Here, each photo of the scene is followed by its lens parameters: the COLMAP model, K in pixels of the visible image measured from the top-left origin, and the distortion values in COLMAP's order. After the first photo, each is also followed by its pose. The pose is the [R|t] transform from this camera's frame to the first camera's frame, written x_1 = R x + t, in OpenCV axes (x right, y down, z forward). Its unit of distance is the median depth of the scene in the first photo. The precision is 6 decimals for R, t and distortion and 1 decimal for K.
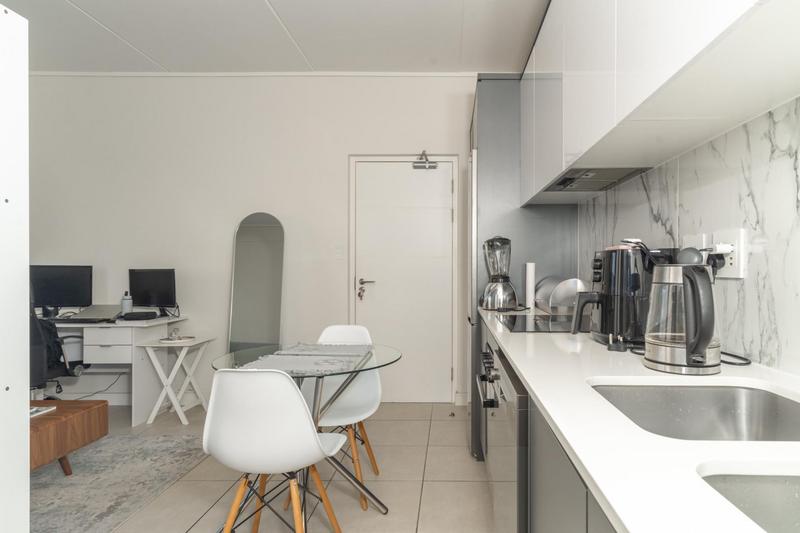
lens RADIAL K [[472.7, 0, 447.3], [0, 472.7, 274.7], [0, 0, 1]] dist [0.002692, 0.000989]
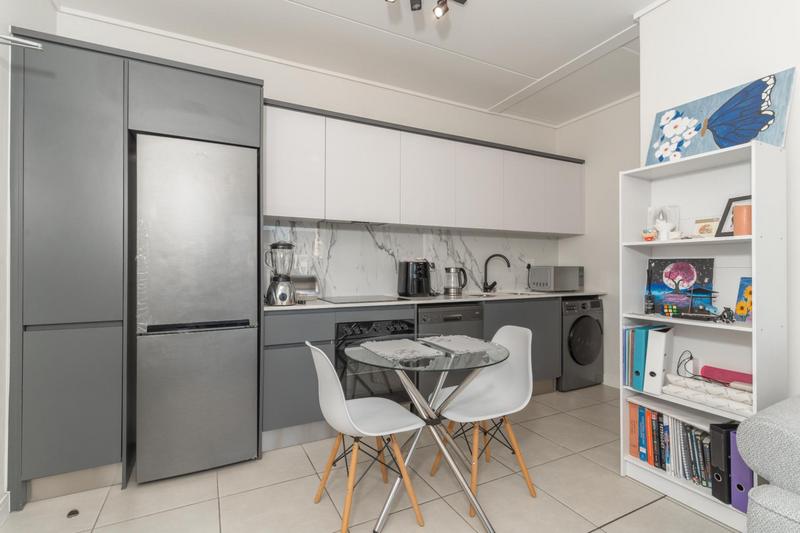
lens RADIAL K [[379.4, 0, 400.0], [0, 379.4, 266.5], [0, 0, 1]] dist [0.001225, 0.000003]
pose [[-0.463549, -0.000846, 0.886071, -1.016721], [0.009978, 0.999931, 0.006174, -0.026608], [-0.886015, 0.011703, -0.463508, 1.411643]]
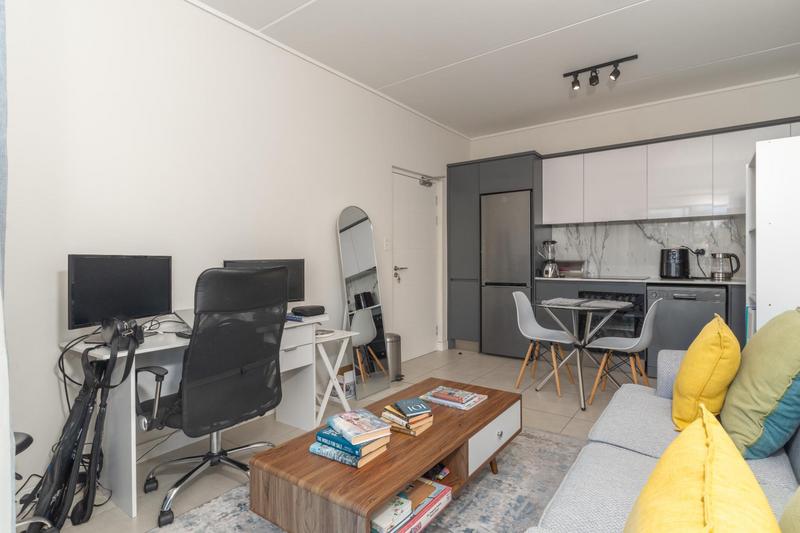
lens RADIAL K [[401.7, 0, 439.4], [0, 401.7, 258.0], [0, 0, 1]] dist [0.000258, -0.000100]
pose [[0.544768, -0.007172, 0.838556, -1.832123], [0.021156, 0.999763, -0.005194, -0.007423], [-0.838320, 0.020570, 0.544790, 0.579118]]
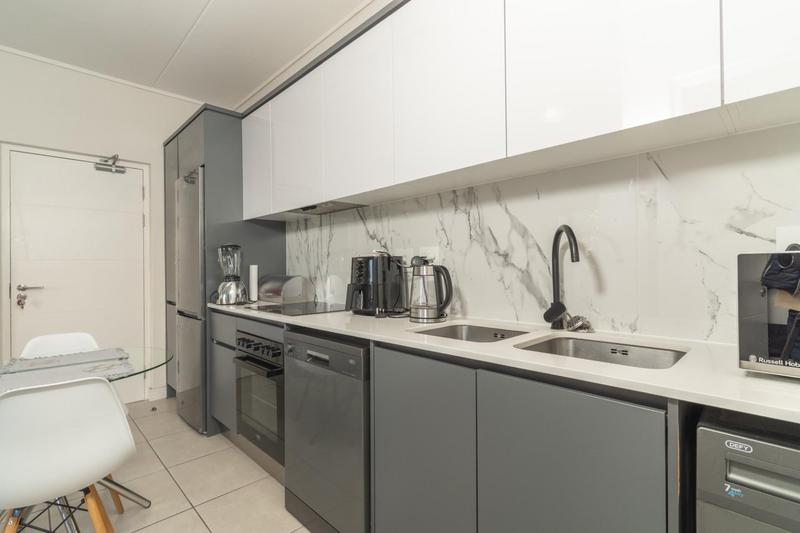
lens RADIAL K [[379.4, 0, 400.0], [0, 379.4, 266.5], [0, 0, 1]] dist [0.001225, 0.000003]
pose [[0.709582, -0.007222, 0.704586, -0.323286], [0.022410, 0.999673, -0.012322, -0.000042], [-0.704267, 0.024533, 0.709512, 0.005182]]
